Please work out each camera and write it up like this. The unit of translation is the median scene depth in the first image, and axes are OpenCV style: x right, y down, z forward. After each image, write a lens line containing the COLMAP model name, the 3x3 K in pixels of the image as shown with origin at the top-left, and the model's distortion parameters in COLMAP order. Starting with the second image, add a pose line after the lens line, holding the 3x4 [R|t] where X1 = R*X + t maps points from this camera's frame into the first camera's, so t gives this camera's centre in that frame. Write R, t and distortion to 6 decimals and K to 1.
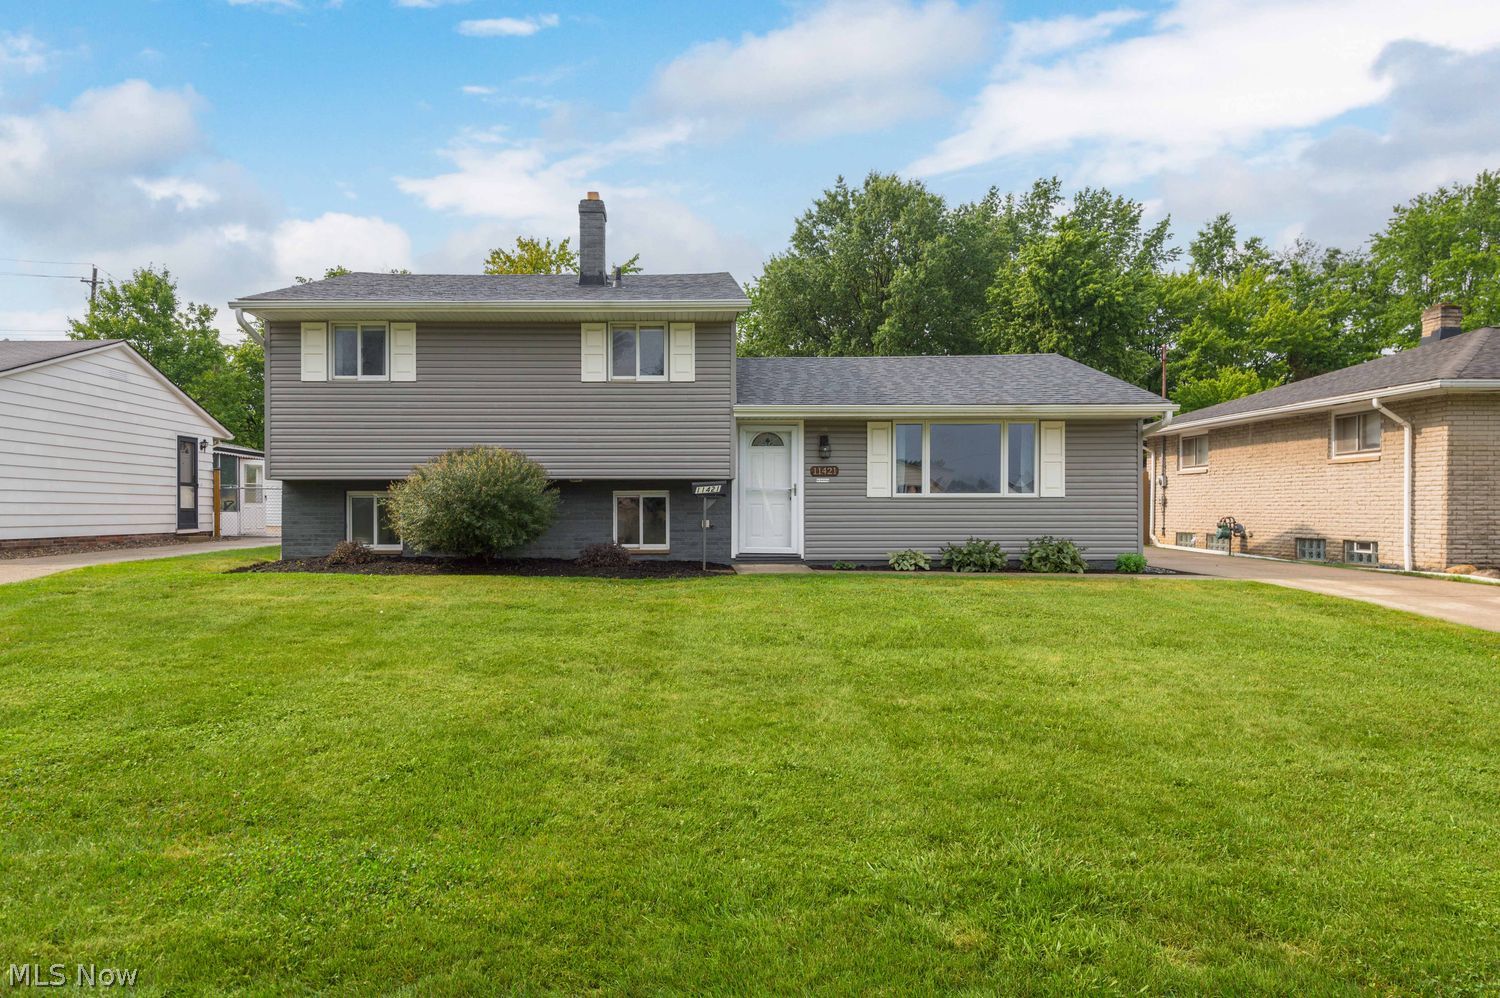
lens RADIAL K [[917.3, 0, 739.1], [0, 917.3, 526.2], [0, 0, 1]] dist [0.004569, 0.000243]
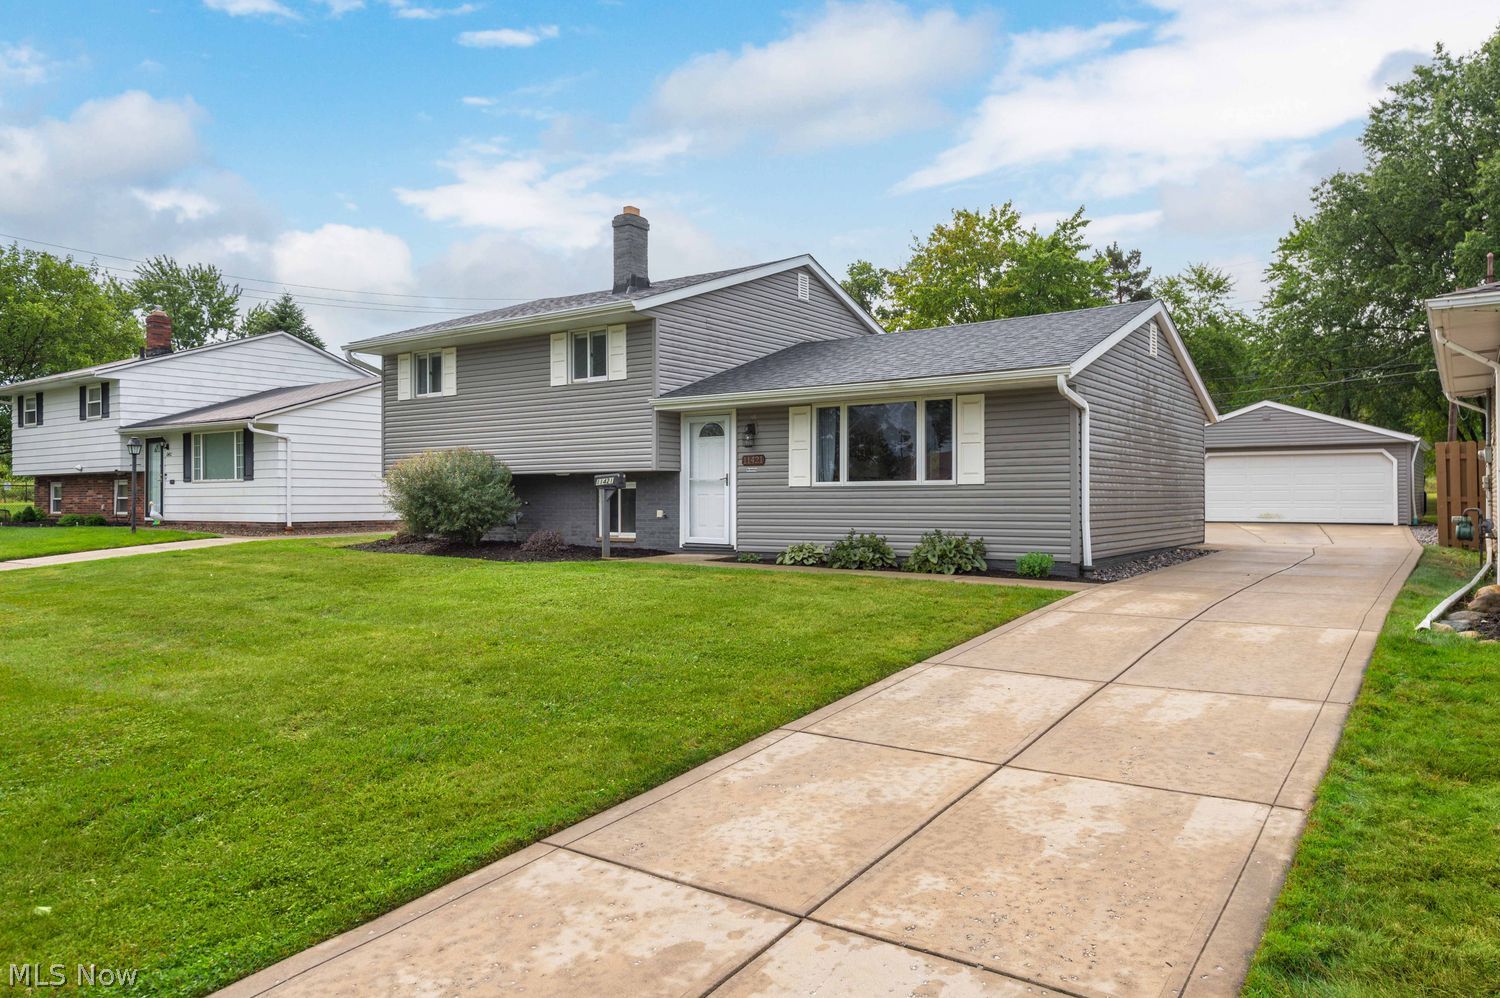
lens RADIAL K [[1014.0, 0, 747.4], [0, 1014.0, 499.2], [0, 0, 1]] dist [-0.003860, 0.000467]
pose [[0.813814, -0.001986, -0.581122, 0.711204], [-0.006680, 0.999896, -0.012772, -0.005093], [0.581087, 0.014276, 0.813717, 0.126009]]
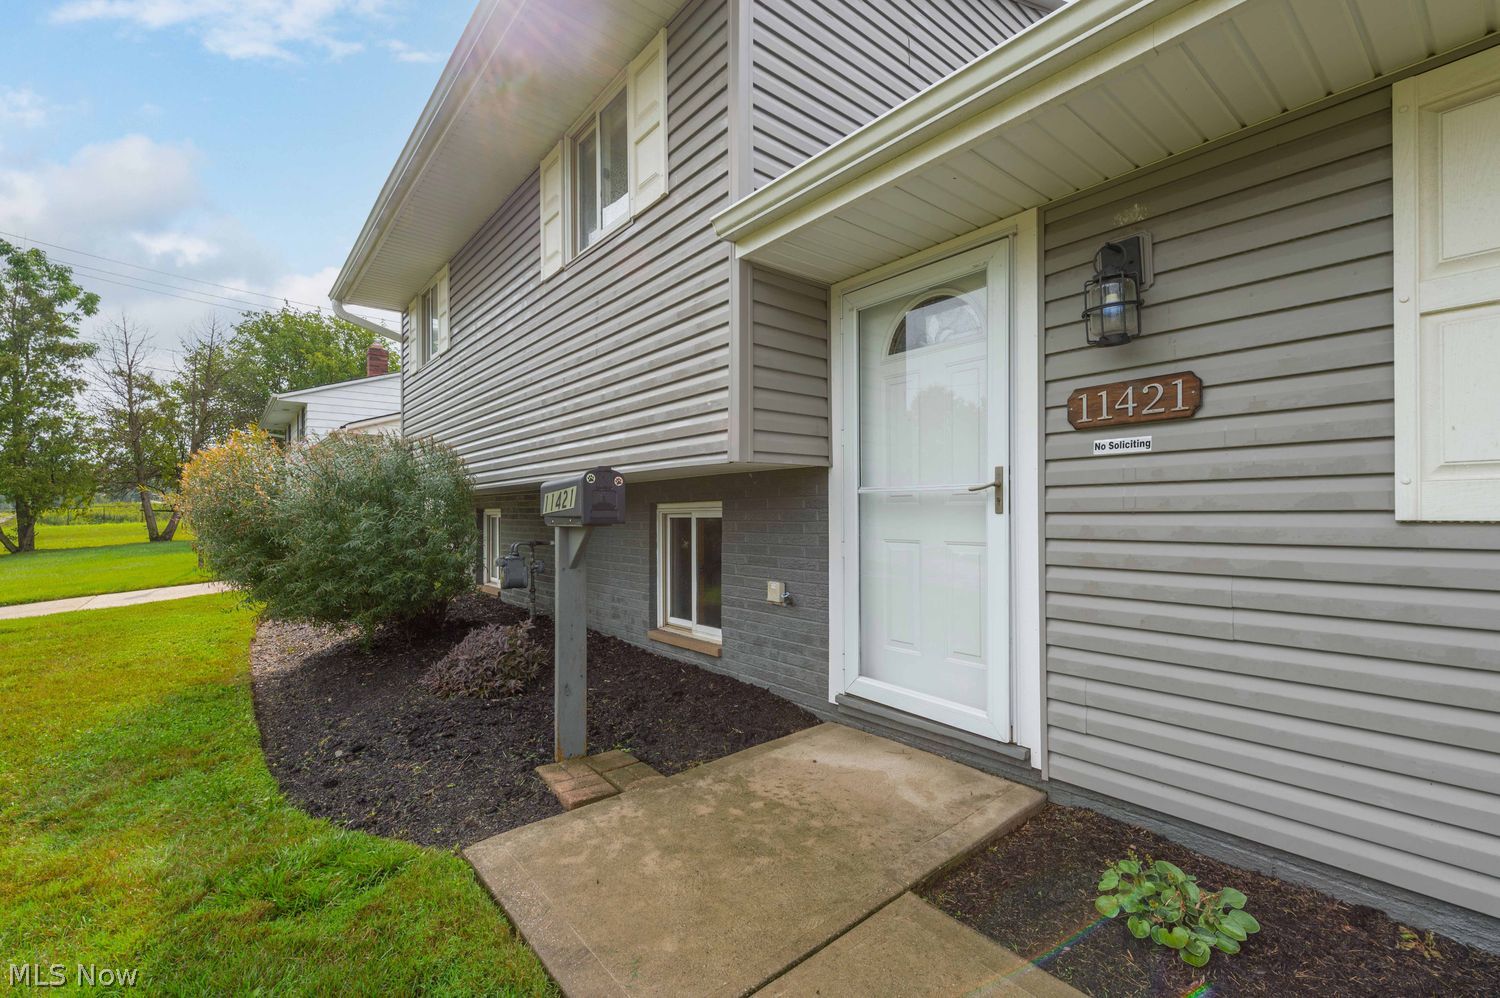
lens RADIAL K [[662.2, 0, 747.9], [0, 662.2, 510.9], [0, 0, 1]] dist [0.002438, -0.000082]
pose [[0.636116, -0.004958, -0.771577, 0.158565], [-0.003443, 0.999951, -0.009264, -0.032177], [0.771585, 0.008550, 0.636068, 0.827610]]
